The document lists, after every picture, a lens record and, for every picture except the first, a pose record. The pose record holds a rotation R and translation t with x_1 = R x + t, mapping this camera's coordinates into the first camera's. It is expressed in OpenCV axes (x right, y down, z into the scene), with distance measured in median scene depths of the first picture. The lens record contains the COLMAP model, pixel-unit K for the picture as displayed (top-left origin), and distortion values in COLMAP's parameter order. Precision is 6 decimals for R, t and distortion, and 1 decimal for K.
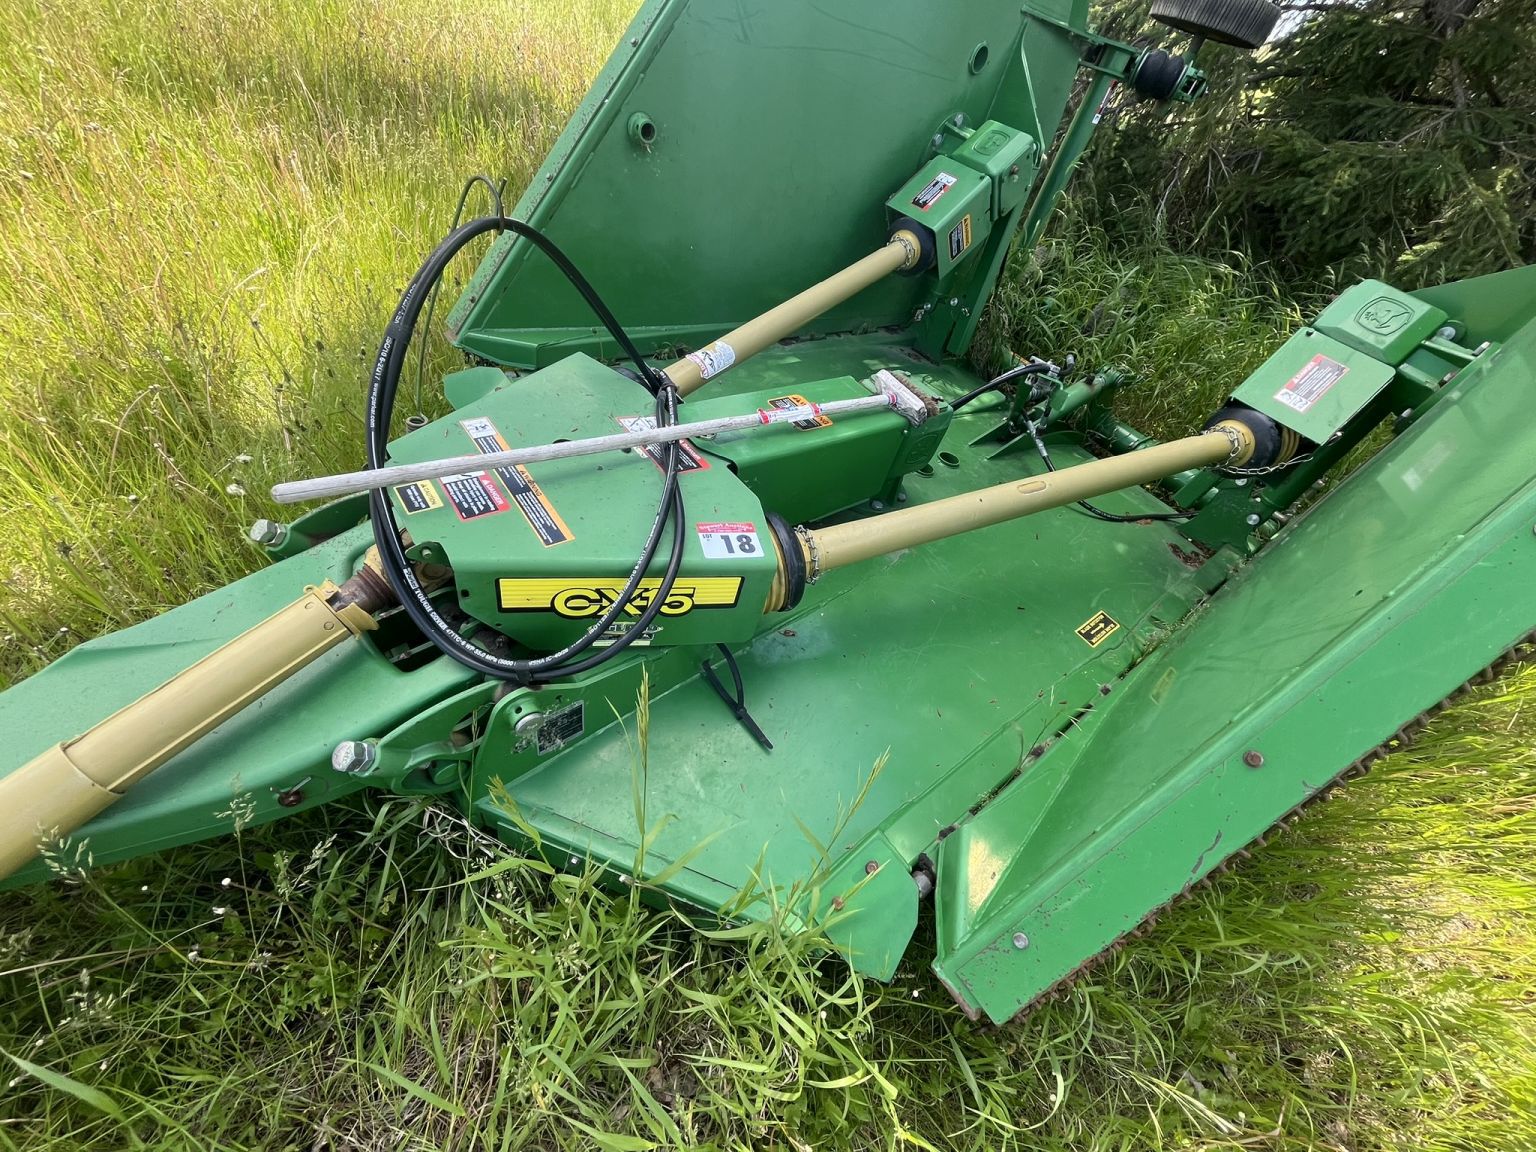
lens RADIAL K [[632.7, 0, 768.0], [0, 632.7, 576.0], [0, 0, 1]] dist [-0.011363, -0.000214]
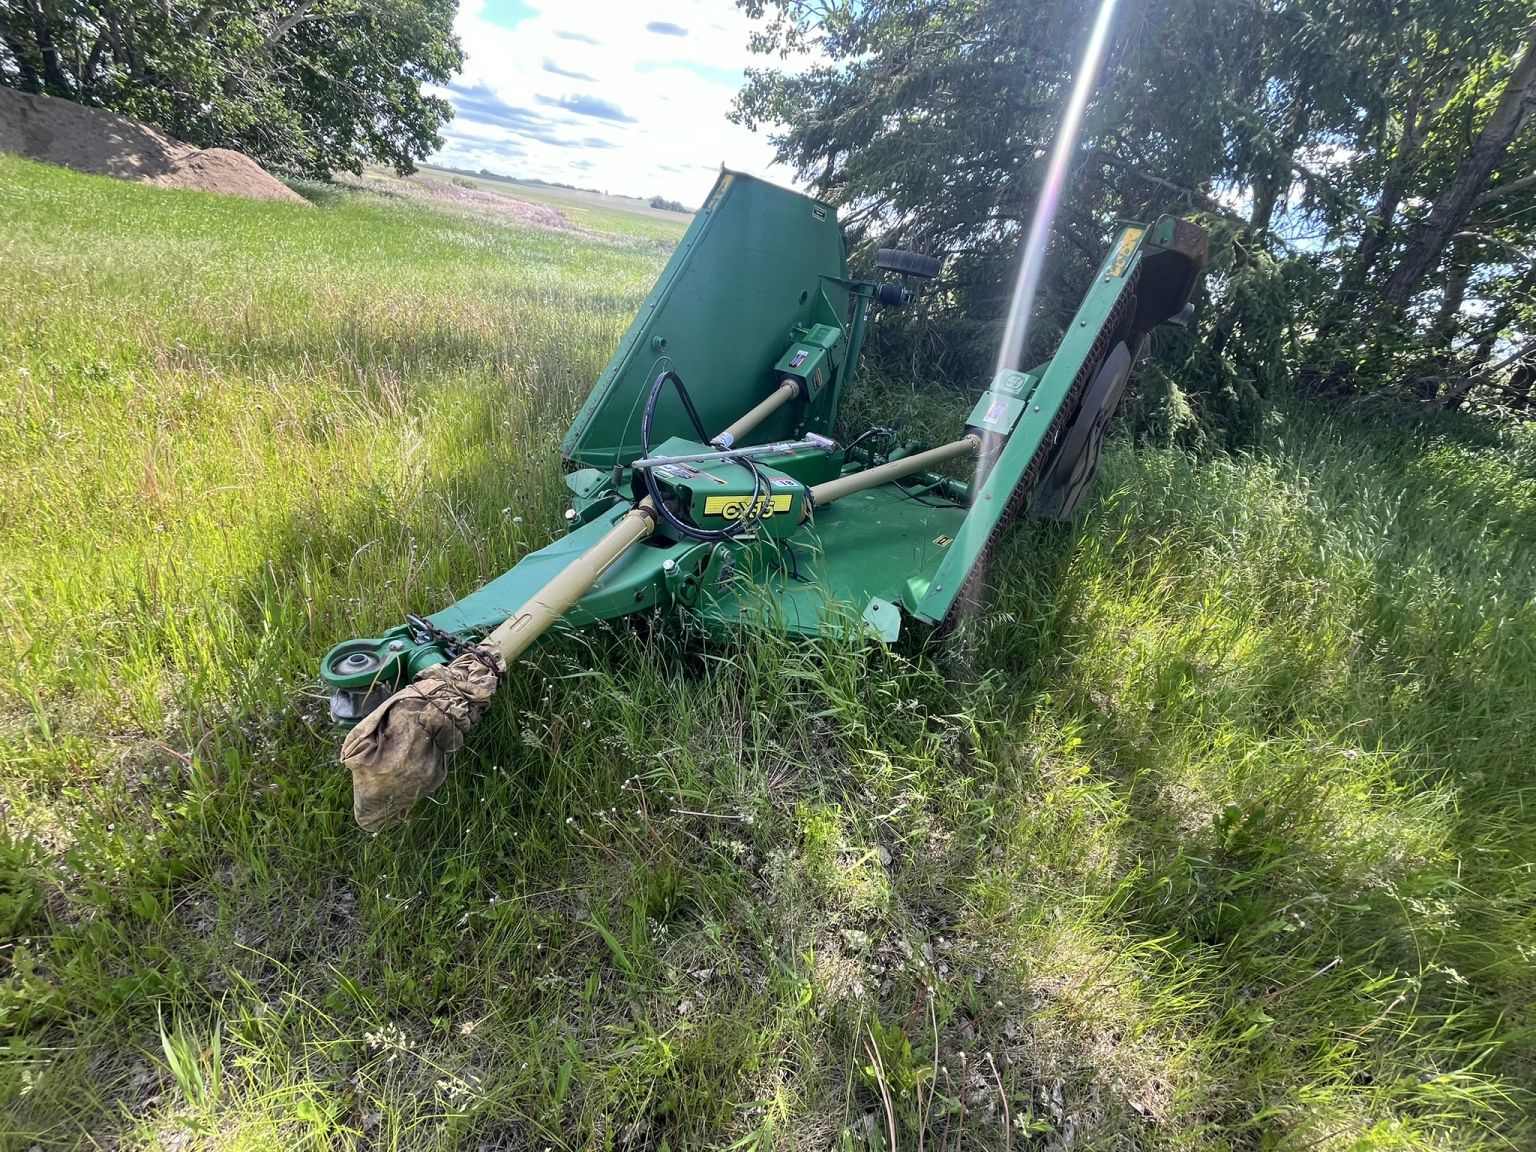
lens RADIAL K [[632.7, 0, 768.0], [0, 632.7, 576.0], [0, 0, 1]] dist [-0.011363, -0.000214]
pose [[0.956741, -0.181818, 0.227134, -0.457720], [0.235543, 0.942307, -0.237858, 0.526690], [-0.170783, 0.281068, 0.944370, -0.719893]]
